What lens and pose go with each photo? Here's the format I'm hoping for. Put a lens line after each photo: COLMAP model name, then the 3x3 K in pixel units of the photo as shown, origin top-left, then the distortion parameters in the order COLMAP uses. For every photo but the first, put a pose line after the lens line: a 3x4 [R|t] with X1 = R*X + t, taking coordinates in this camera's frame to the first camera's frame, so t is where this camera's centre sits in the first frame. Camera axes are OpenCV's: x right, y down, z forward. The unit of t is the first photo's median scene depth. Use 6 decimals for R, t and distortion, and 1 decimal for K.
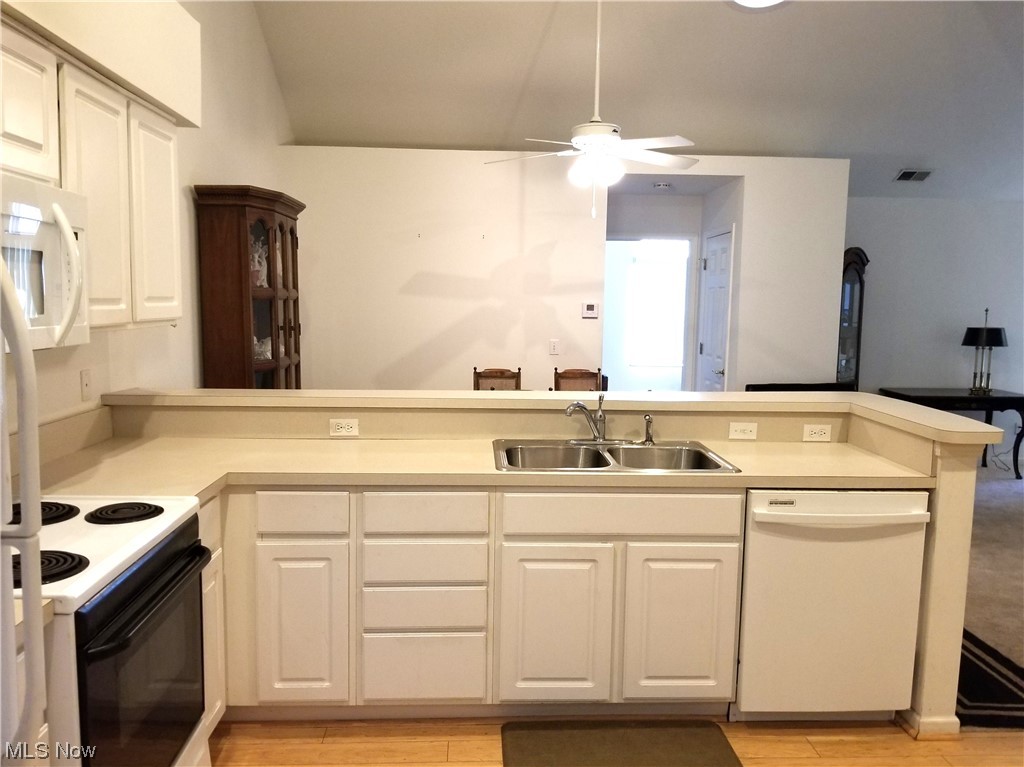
lens RADIAL K [[813.2, 0, 508.9], [0, 813.2, 392.0], [0, 0, 1]] dist [0.110102, -0.187133]
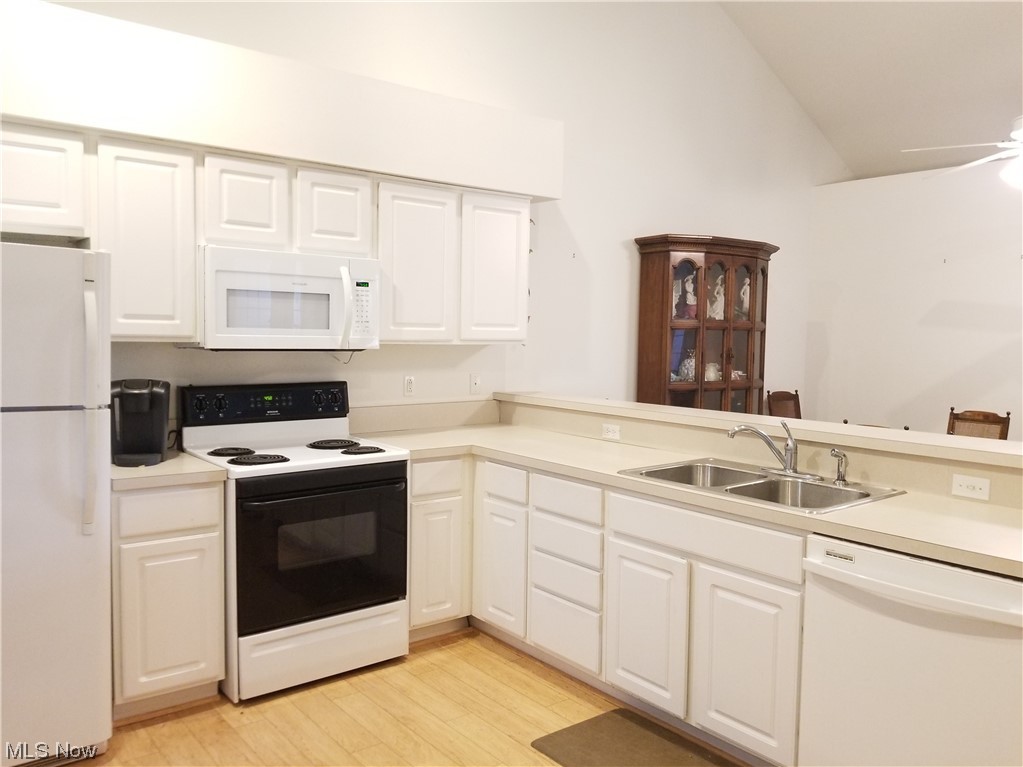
lens RADIAL K [[812.4, 0, 508.4], [0, 812.4, 392.0], [0, 0, 1]] dist [0.110102, -0.187133]
pose [[0.581722, 0.057062, -0.811383, 0.759954], [-0.099573, 0.995029, -0.001411, 0.002520], [0.807270, 0.081613, 0.584513, 0.206291]]
